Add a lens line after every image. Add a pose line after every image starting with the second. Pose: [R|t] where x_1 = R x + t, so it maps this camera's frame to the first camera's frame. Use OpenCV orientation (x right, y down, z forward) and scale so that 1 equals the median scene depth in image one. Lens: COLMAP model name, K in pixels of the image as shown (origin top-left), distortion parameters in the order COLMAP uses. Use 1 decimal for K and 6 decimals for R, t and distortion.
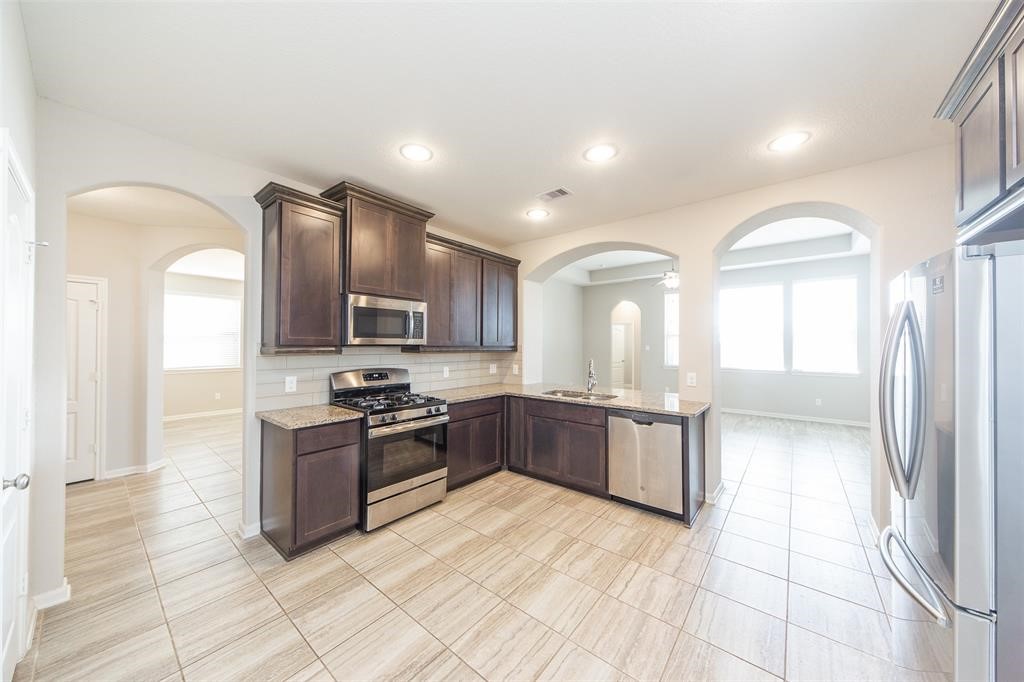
lens RADIAL K [[349.5, 0, 506.8], [0, 349.5, 340.7], [0, 0, 1]] dist [0.002453, 0.000002]
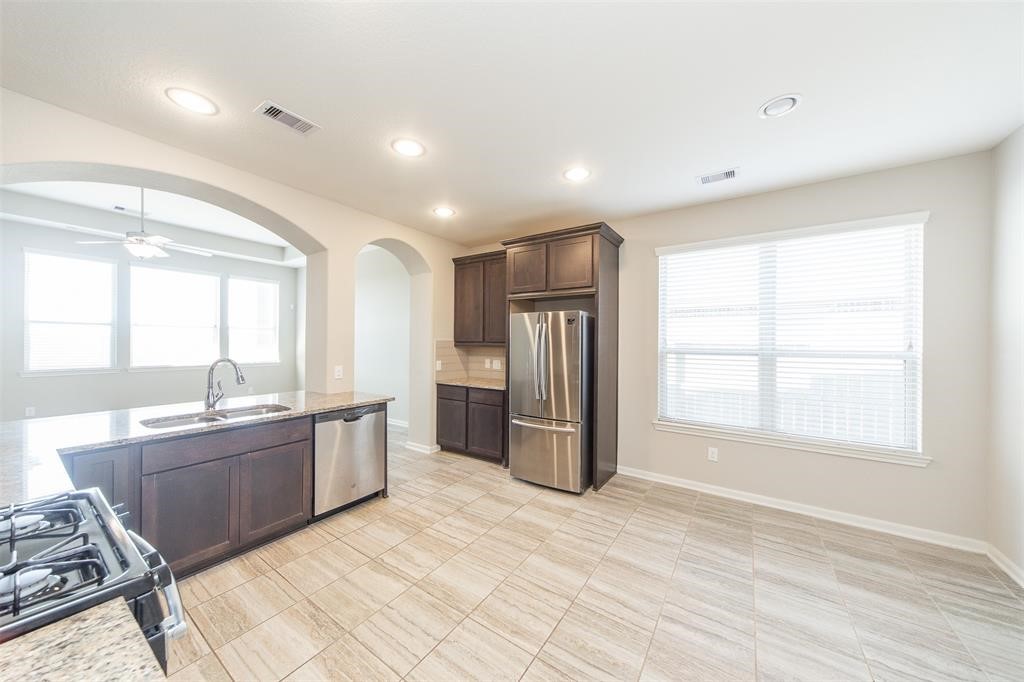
lens RADIAL K [[349.5, 0, 509.1], [0, 349.5, 339.4], [0, 0, 1]] dist [0.002453, 0.000002]
pose [[-0.086113, 0.000531, 0.996285, -0.673208], [-0.014087, 0.999899, -0.001750, 0.008542], [-0.996186, -0.014185, -0.086096, 0.704785]]
